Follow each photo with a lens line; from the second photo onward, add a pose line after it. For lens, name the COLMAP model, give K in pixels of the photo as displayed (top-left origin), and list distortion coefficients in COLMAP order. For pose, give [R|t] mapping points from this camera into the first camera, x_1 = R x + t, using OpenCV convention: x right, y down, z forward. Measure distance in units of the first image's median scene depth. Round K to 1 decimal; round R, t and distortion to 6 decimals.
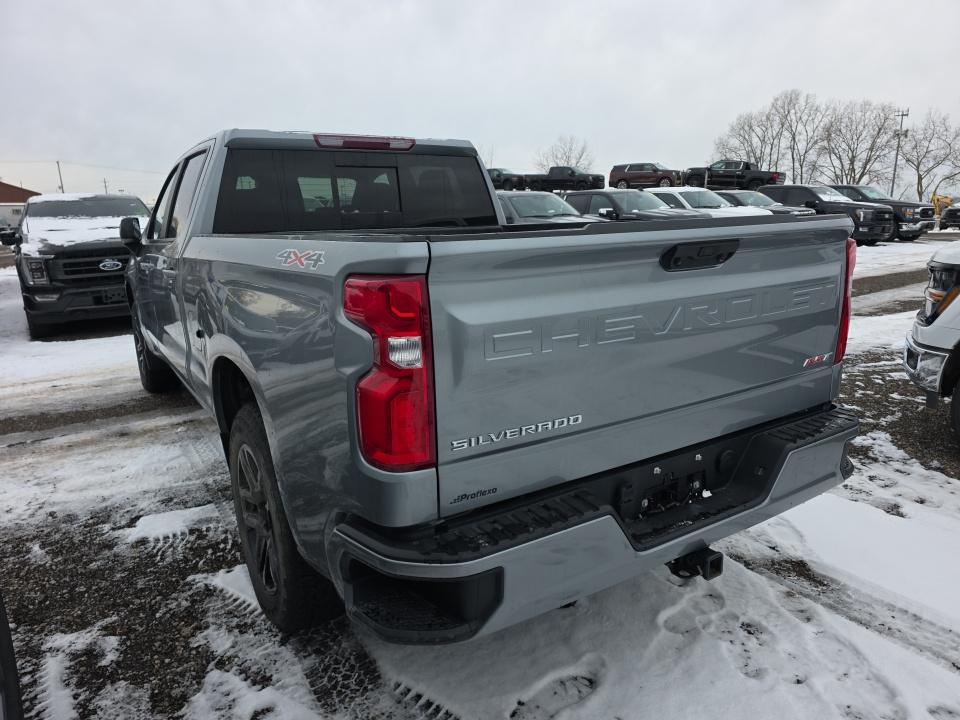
lens RADIAL K [[639.5, 0, 480.3], [0, 639.5, 363.4], [0, 0, 1]] dist [0.046676, -0.036225]
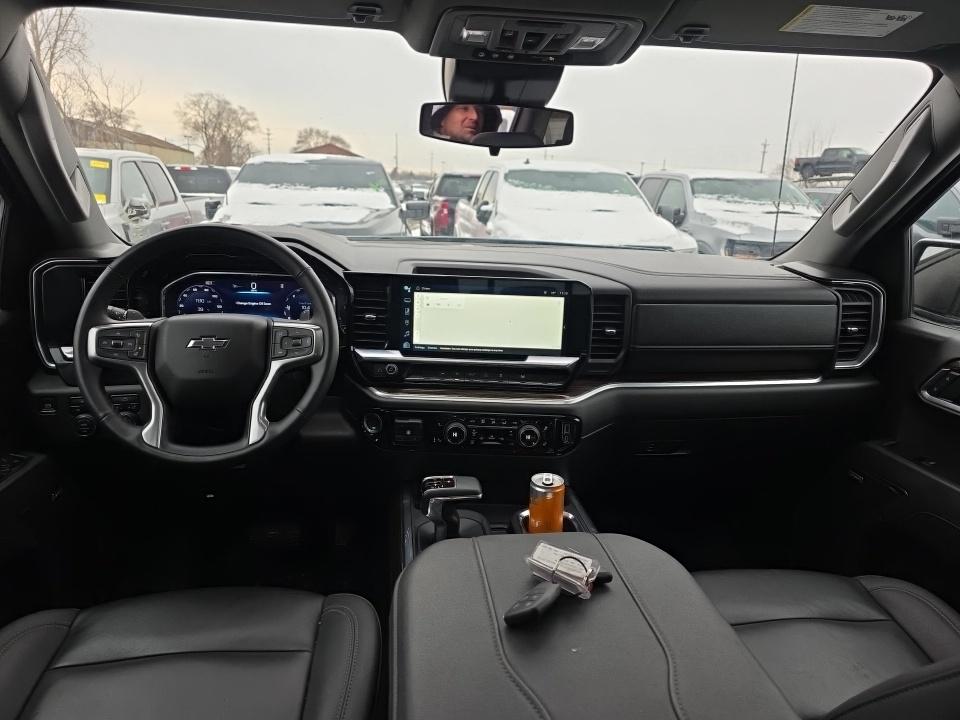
lens RADIAL K [[639.5, 0, 482.2], [0, 639.5, 351.4], [0, 0, 1]] dist [0.046676, -0.036225]
pose [[0.906726, 0.154566, -0.392373, -0.528742], [-0.149254, 0.987810, 0.044217, -0.476871], [0.394425, 0.018471, 0.918743, 1.895809]]
